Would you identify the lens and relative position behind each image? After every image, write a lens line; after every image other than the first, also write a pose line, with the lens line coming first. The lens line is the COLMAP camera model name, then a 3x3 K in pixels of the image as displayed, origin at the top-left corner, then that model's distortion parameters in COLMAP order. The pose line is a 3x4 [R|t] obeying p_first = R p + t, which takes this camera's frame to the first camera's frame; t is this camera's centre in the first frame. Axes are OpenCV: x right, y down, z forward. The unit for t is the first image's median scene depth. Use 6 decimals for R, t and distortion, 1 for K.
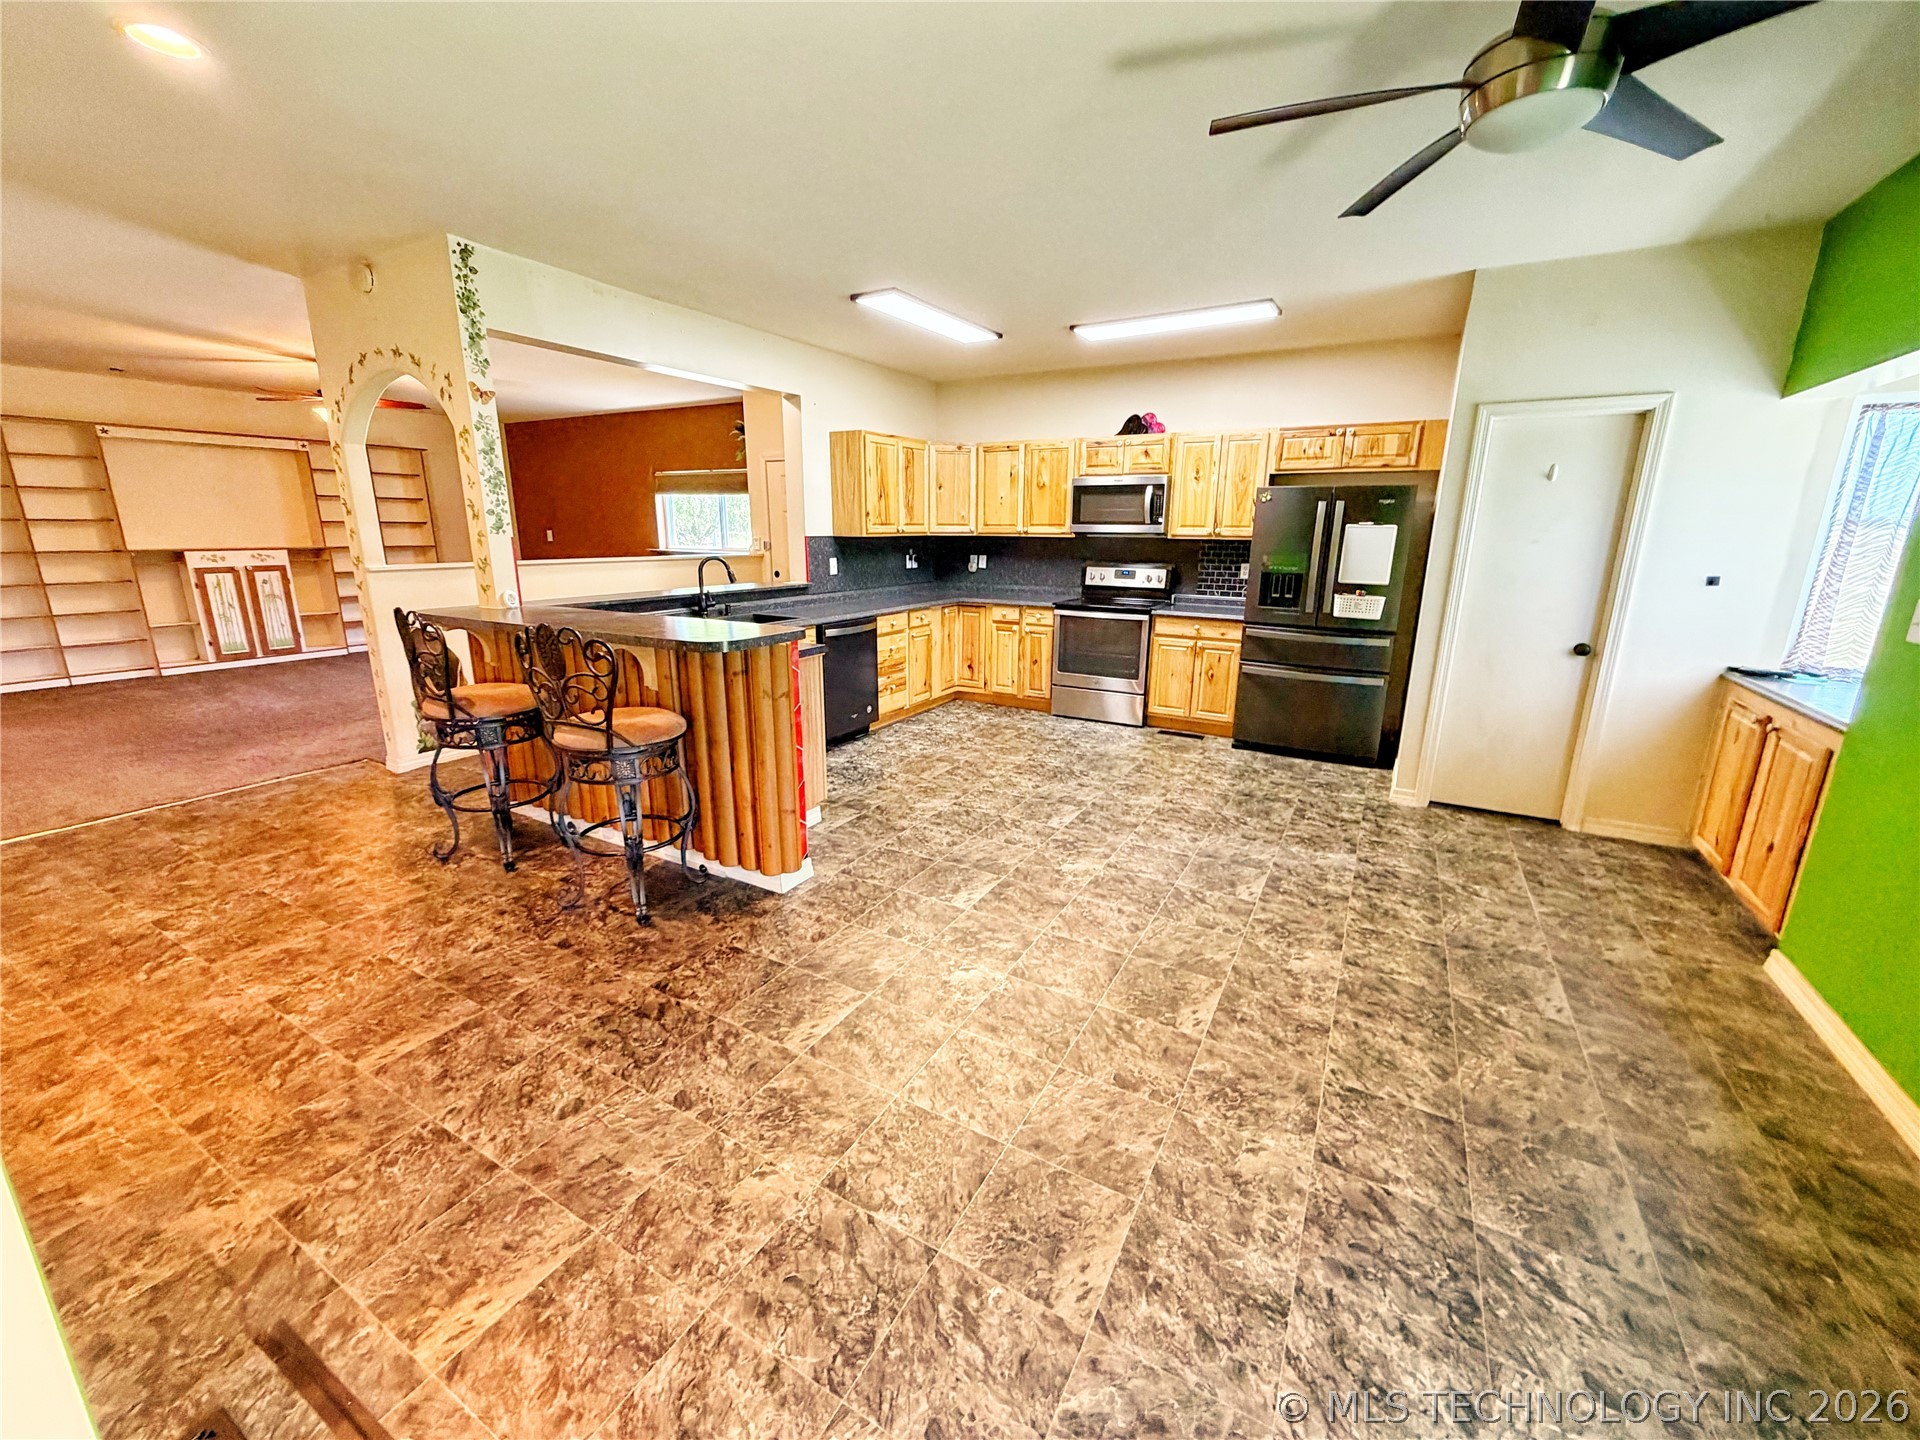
lens RADIAL K [[769.3, 0, 937.2], [0, 769.3, 723.7], [0, 0, 1]] dist [0.003126, 0.000335]
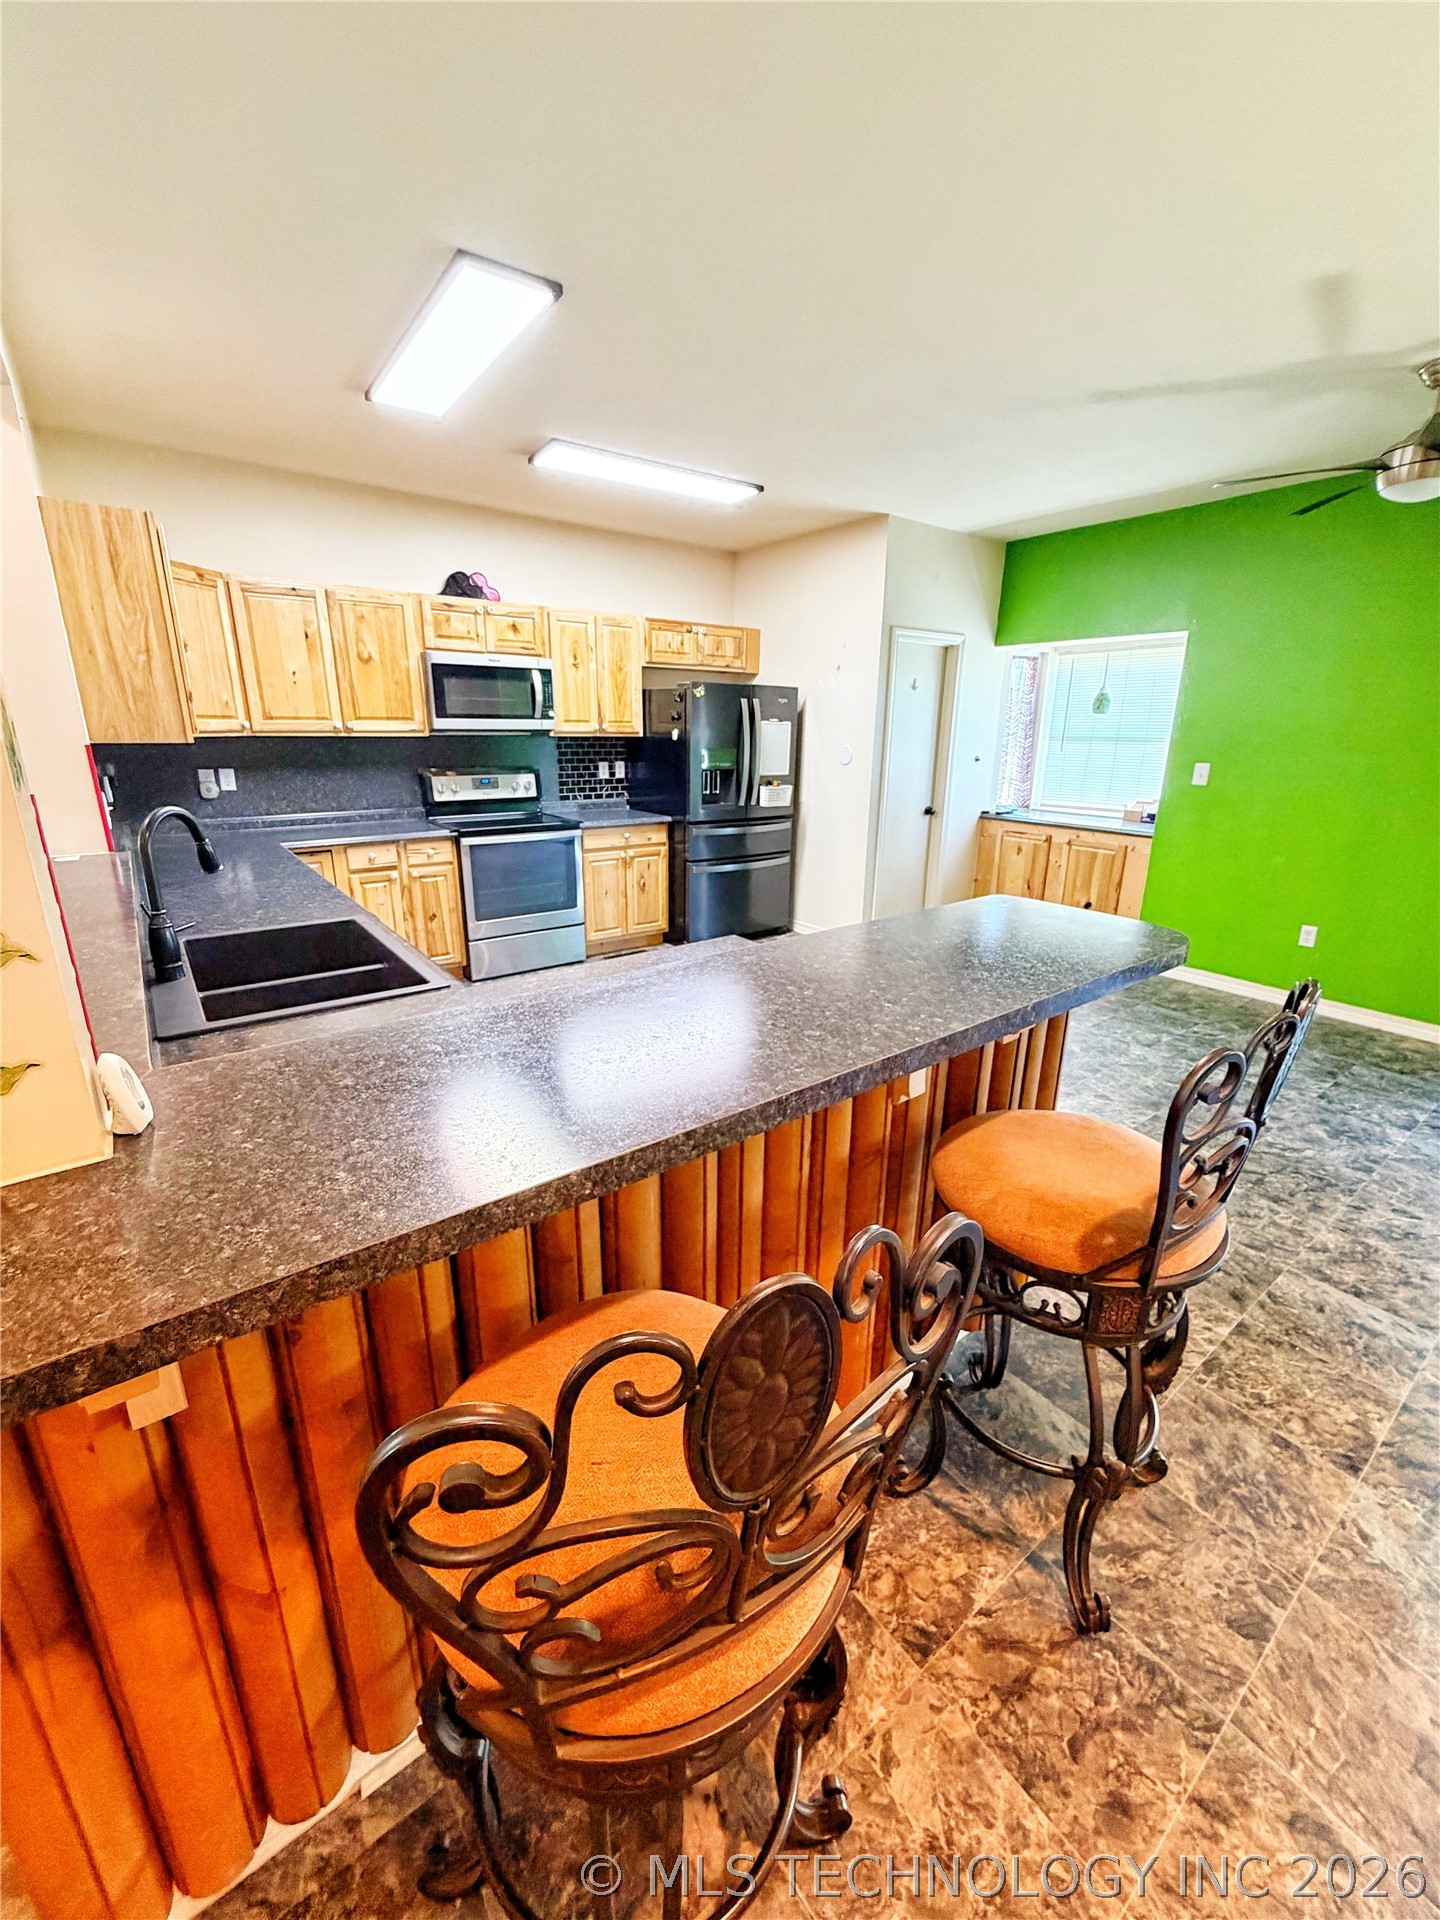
lens RADIAL K [[769.3, 0, 789.8], [0, 769.3, 948.0], [0, 0, 1]] dist [0.003126, 0.000335]
pose [[0.368067, -0.261772, 0.892190, -0.496414], [0.224577, 0.956170, 0.187896, -0.145931], [-0.902271, 0.131207, 0.410722, 0.553505]]
